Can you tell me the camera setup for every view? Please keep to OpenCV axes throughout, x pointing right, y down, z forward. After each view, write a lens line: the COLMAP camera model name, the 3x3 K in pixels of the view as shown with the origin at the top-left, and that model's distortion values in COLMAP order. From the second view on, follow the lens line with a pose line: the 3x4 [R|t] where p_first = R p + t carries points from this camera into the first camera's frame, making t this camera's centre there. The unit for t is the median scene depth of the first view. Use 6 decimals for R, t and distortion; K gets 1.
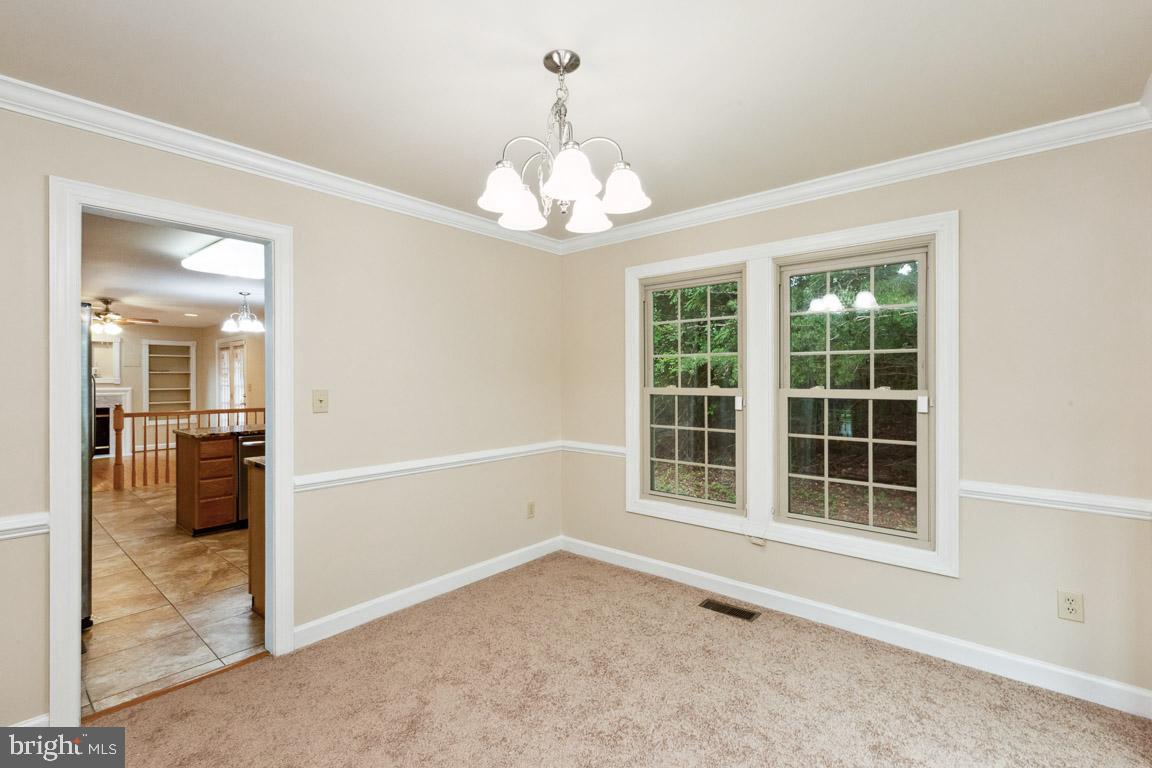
lens RADIAL K [[519.1, 0, 570.7], [0, 519.1, 382.1], [0, 0, 1]] dist [0.008892, 0.000104]
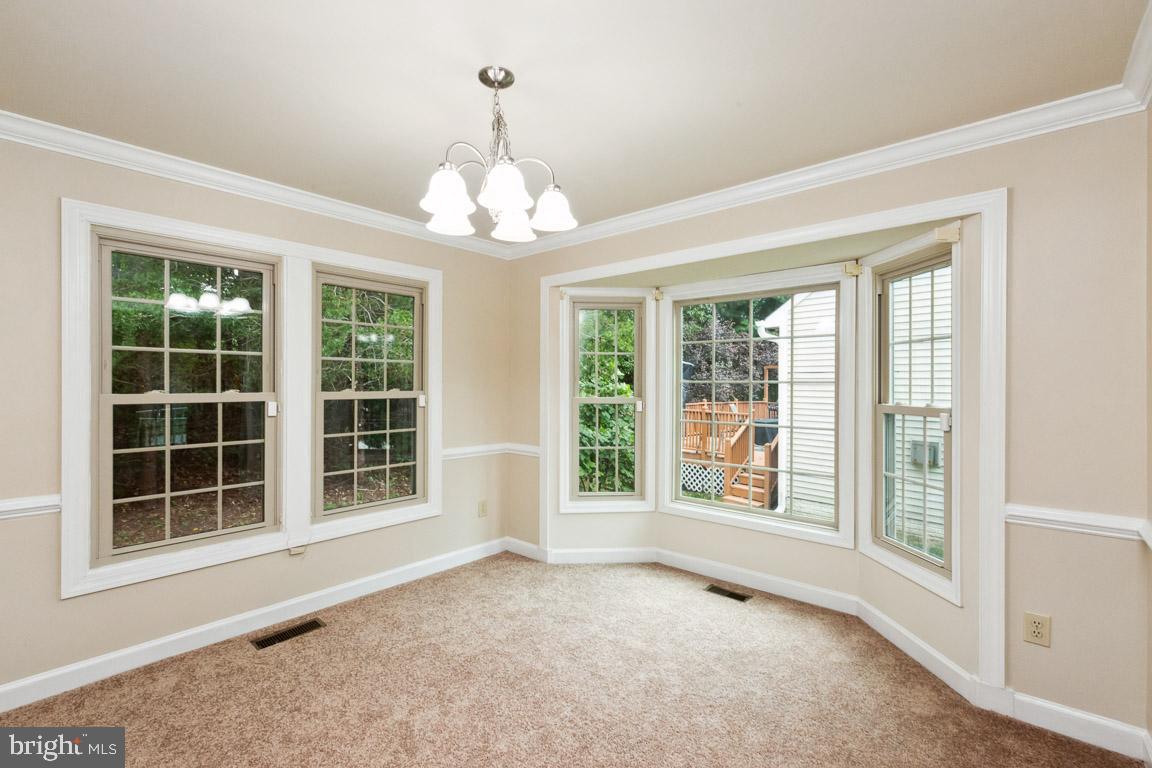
lens RADIAL K [[519.1, 0, 572.2], [0, 519.1, 385.9], [0, 0, 1]] dist [0.008892, 0.000104]
pose [[0.008787, -0.004840, 0.999950, -0.585904], [0.000712, 0.999988, 0.004834, -0.003495], [-0.999961, 0.000669, 0.008791, 0.471162]]
